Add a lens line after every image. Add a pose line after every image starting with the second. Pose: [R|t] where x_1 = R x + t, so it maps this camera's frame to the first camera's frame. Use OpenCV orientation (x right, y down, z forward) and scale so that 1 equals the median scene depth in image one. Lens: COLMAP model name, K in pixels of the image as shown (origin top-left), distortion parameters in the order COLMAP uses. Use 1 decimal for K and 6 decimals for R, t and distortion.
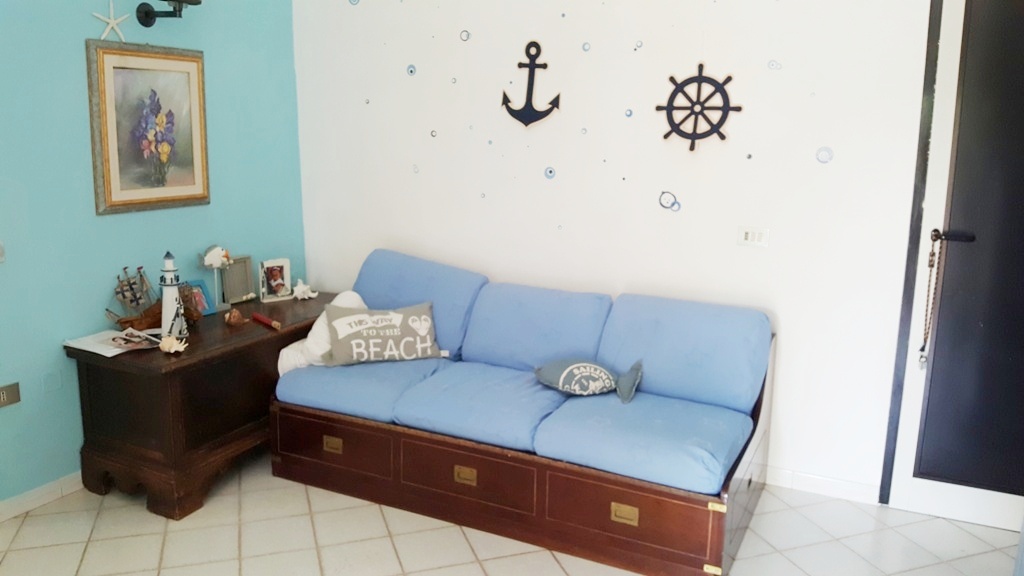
lens RADIAL K [[799.4, 0, 501.4], [0, 799.4, 275.4], [0, 0, 1]] dist [0.240351, -0.569242]
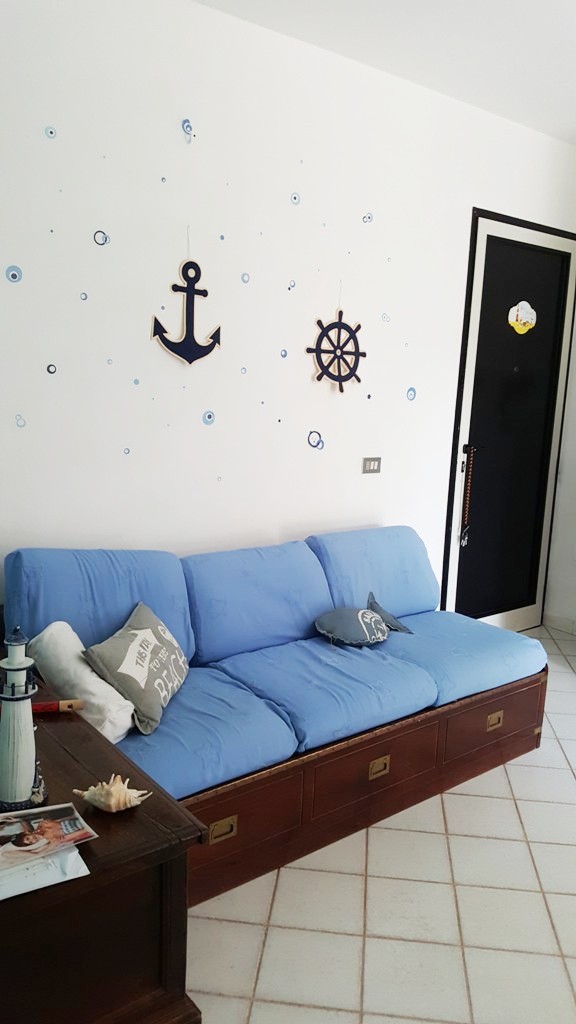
lens RADIAL K [[773.7, 0, 284.5], [0, 773.7, 505.6], [0, 0, 1]] dist [0.208814, -0.504016]
pose [[0.408334, -0.154541, 0.899656, -0.734999], [0.131409, 0.985251, 0.109601, -0.127130], [-0.903325, 0.073469, 0.422619, 0.638519]]
